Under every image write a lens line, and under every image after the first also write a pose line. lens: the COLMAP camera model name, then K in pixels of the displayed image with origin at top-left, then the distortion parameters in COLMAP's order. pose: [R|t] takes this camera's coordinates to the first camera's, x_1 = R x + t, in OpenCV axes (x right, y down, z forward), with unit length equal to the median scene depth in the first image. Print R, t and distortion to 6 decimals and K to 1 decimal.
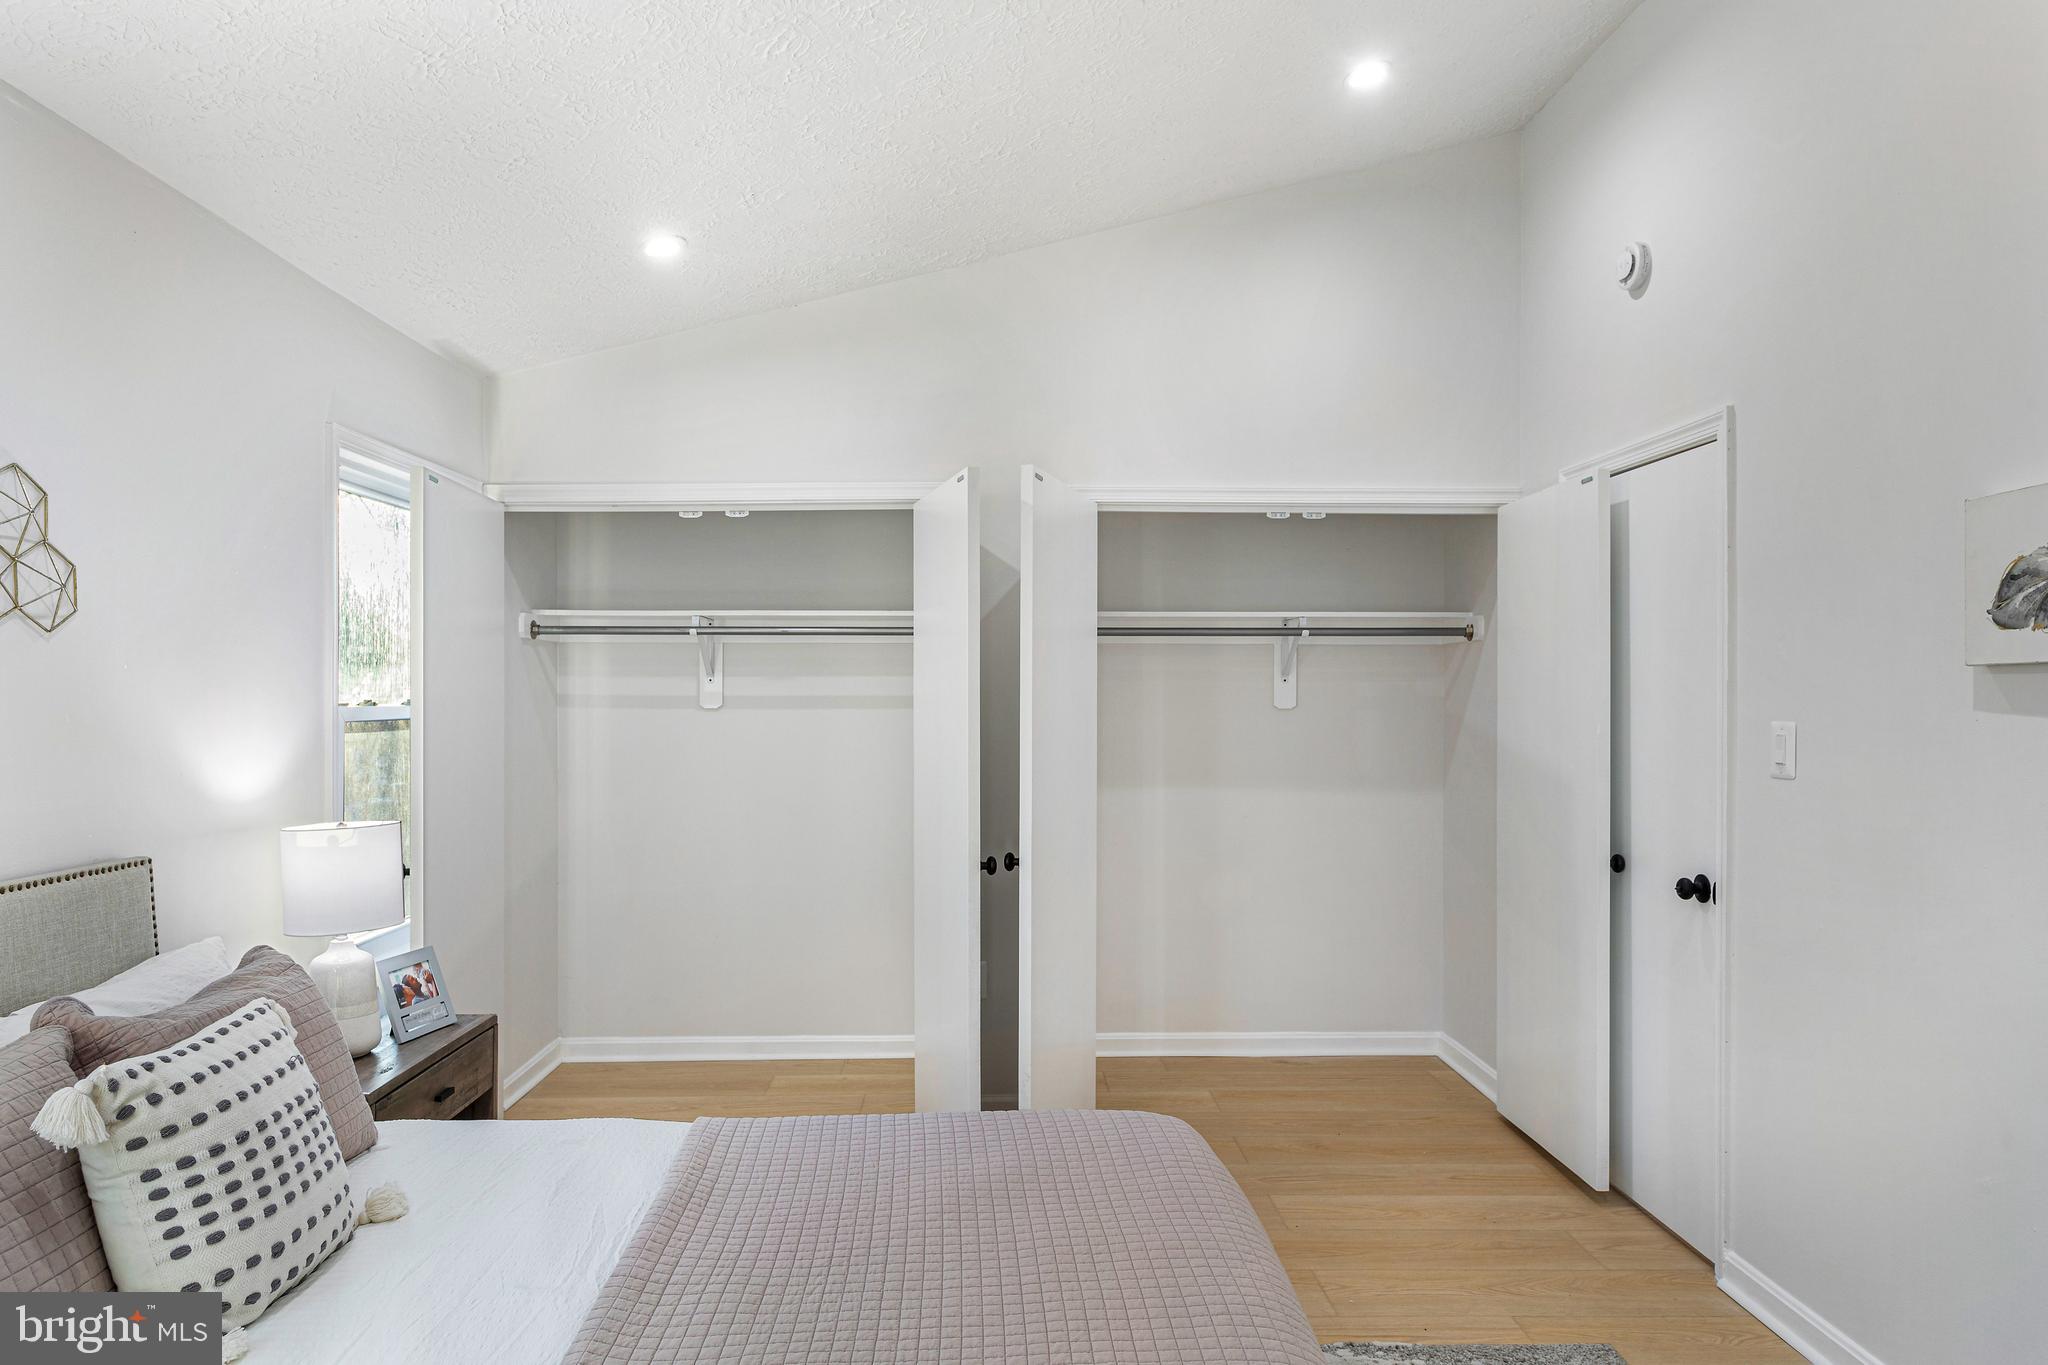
lens RADIAL K [[1256.2, 0, 1024.0], [0, 1256.2, 682.5], [0, 0, 1]] dist [-0.002335, -0.000402]
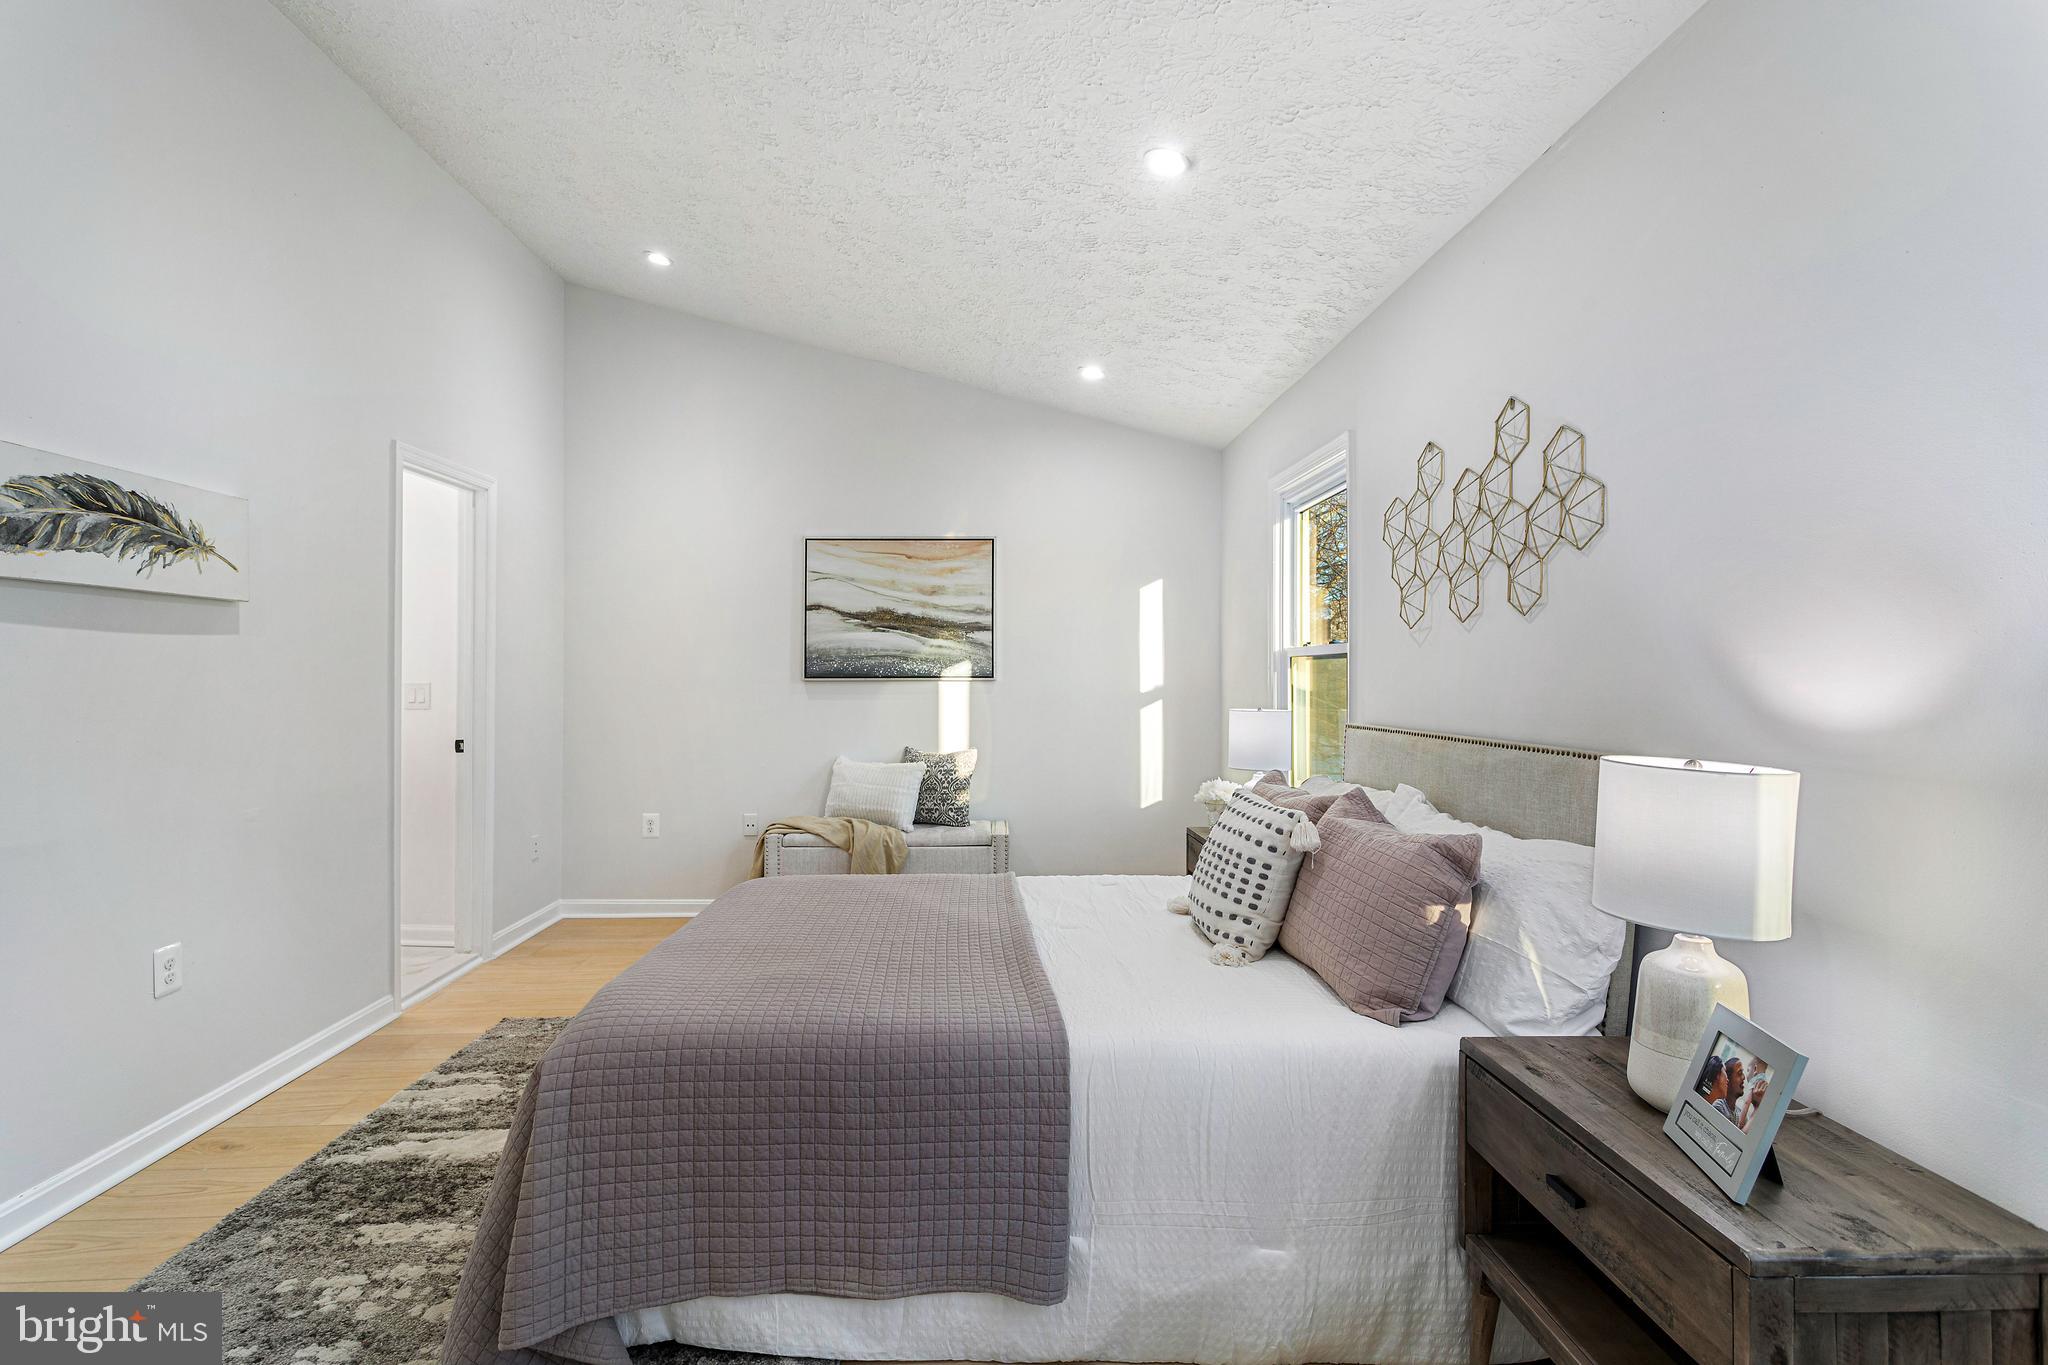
lens RADIAL K [[988.1, 0, 1019.3], [0, 988.1, 663.6], [0, 0, 1]] dist [-0.001211, 0.000634]
pose [[-0.999981, 0.004333, -0.004479, -0.234564], [0.004455, 0.999608, -0.027637, 0.093305], [0.004358, -0.027656, -0.999608, 1.950515]]
